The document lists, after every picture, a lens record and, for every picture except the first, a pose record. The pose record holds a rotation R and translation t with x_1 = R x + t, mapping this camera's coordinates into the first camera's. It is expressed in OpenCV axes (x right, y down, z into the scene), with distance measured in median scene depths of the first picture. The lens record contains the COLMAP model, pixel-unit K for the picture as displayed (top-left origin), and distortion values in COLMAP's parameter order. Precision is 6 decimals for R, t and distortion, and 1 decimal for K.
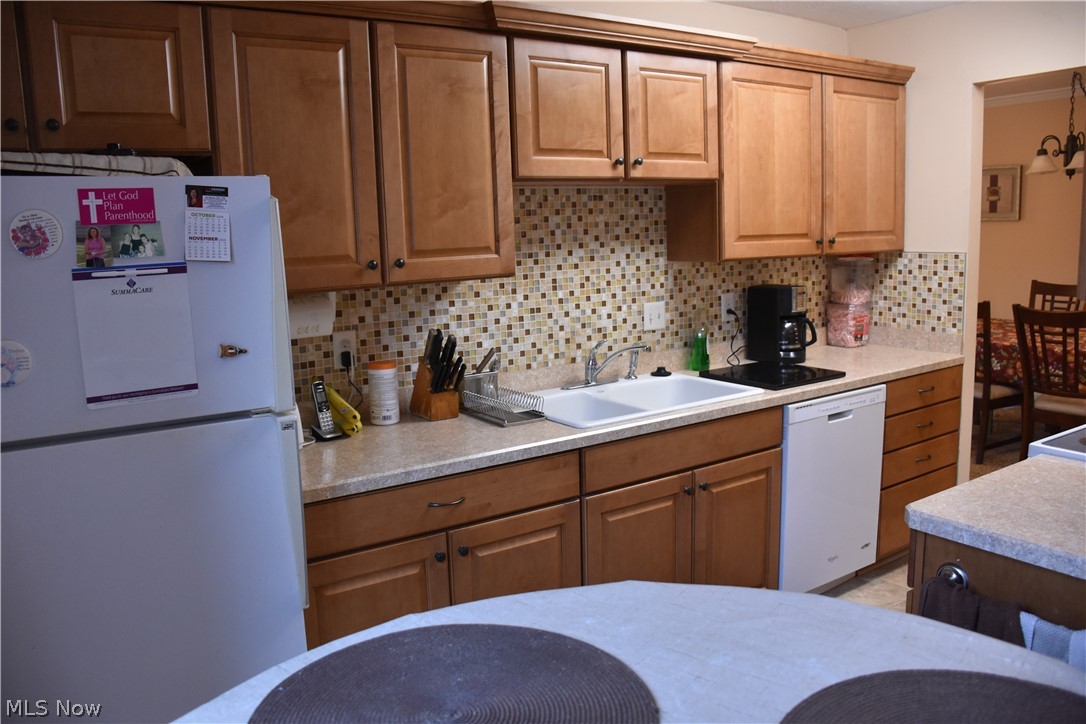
lens RADIAL K [[847.0, 0, 537.4], [0, 847.0, 365.4], [0, 0, 1]] dist [-0.151350, 0.101297]
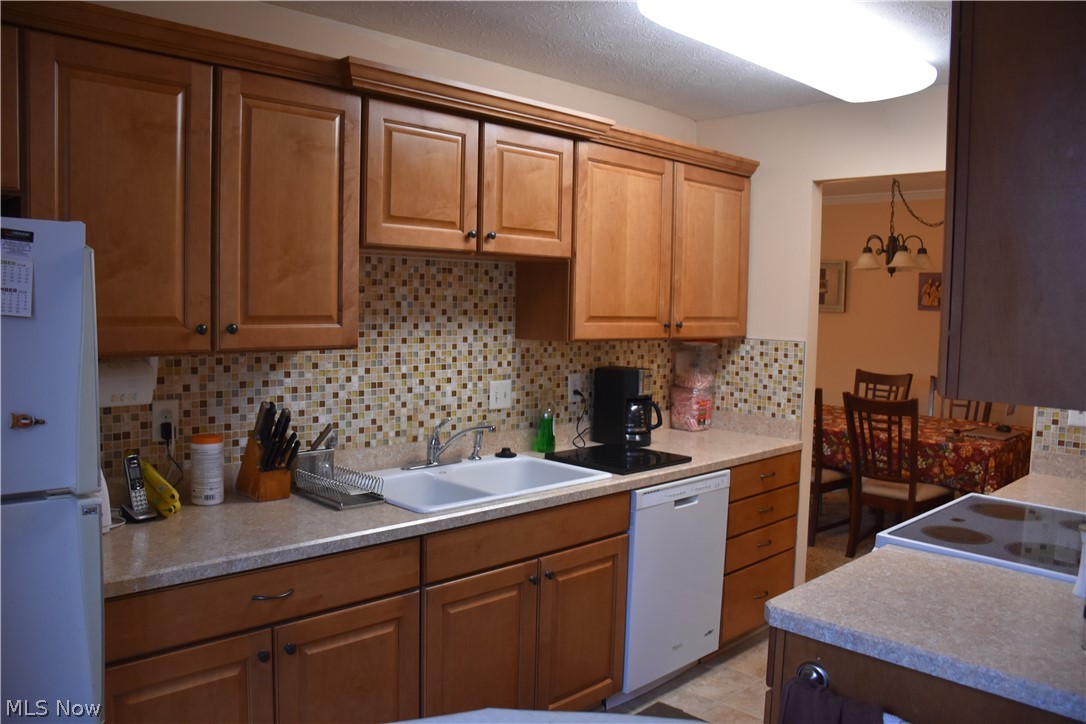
lens RADIAL K [[847.0, 0, 538.1], [0, 847.0, 365.7], [0, 0, 1]] dist [-0.151350, 0.101297]
pose [[0.980782, 0.040565, 0.190845, -0.006800], [-0.023939, 0.995777, -0.088633, -0.007961], [-0.193634, 0.082361, 0.977611, 0.047096]]
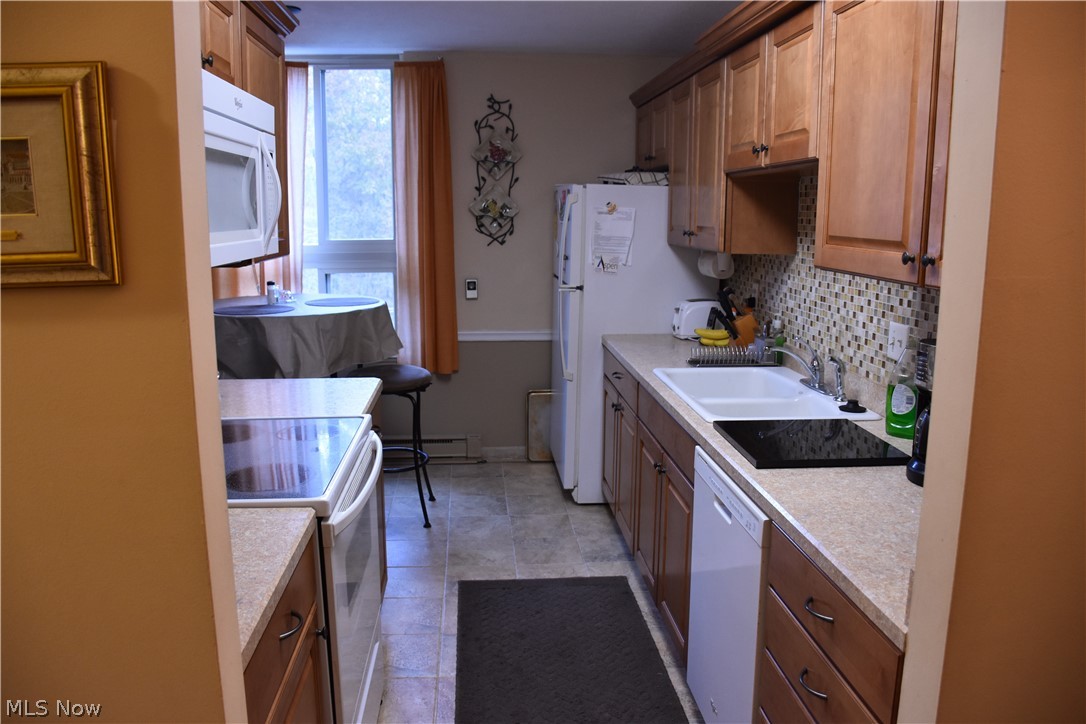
lens RADIAL K [[847.0, 0, 543.3], [0, 847.0, 366.2], [0, 0, 1]] dist [-0.151350, 0.101297]
pose [[-0.484899, 0.185640, -0.854640, 1.098549], [-0.135248, 0.949539, 0.282990, -0.242138], [0.864049, 0.252810, -0.435323, 1.260905]]
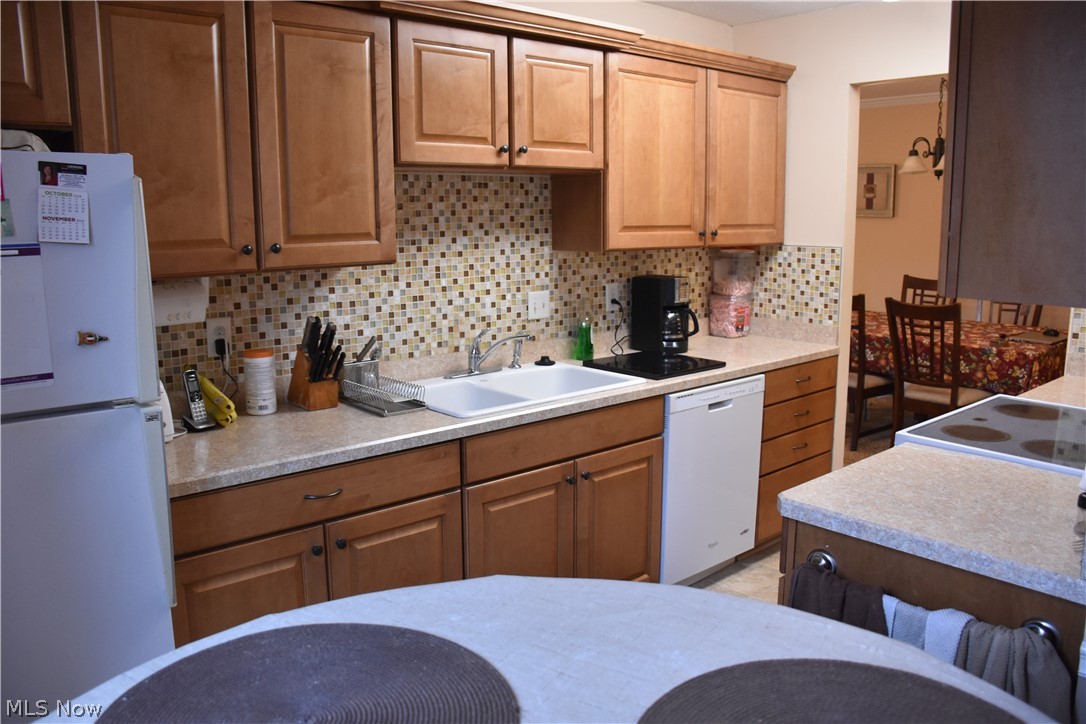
lens RADIAL K [[847.0, 0, 537.3], [0, 847.0, 365.3], [0, 0, 1]] dist [-0.151350, 0.101297]
pose [[0.991849, 0.003315, 0.127378, 0.011266], [-0.005126, 0.999890, 0.013890, -0.001410], [-0.127318, -0.014430, 0.991757, 0.007239]]
